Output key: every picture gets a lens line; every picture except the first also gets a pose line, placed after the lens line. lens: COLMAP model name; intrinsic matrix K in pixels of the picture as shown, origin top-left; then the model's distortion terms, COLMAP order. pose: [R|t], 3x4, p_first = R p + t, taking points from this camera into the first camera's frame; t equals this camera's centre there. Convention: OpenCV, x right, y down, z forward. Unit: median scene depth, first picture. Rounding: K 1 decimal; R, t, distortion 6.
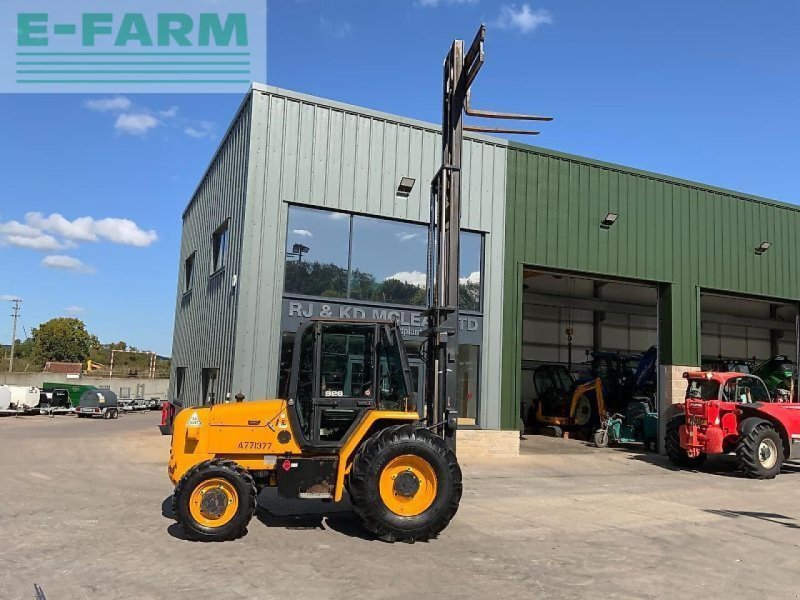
lens RADIAL K [[663.0, 0, 400.0], [0, 663.0, 300.0], [0, 0, 1]] dist [-0.010660, -0.012948]
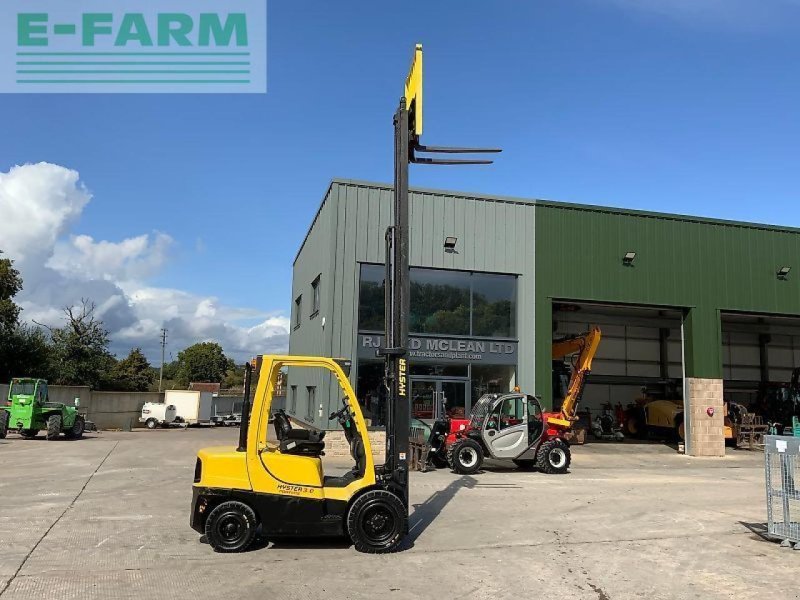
lens RADIAL K [[663.0, 0, 400.0], [0, 663.0, 300.0], [0, 0, 1]] dist [-0.010660, -0.012948]
pose [[0.982634, -0.038140, -0.181595, 0.135062], [0.033667, 0.999051, -0.027649, -0.027157], [0.182477, 0.021055, 0.982985, -0.271262]]
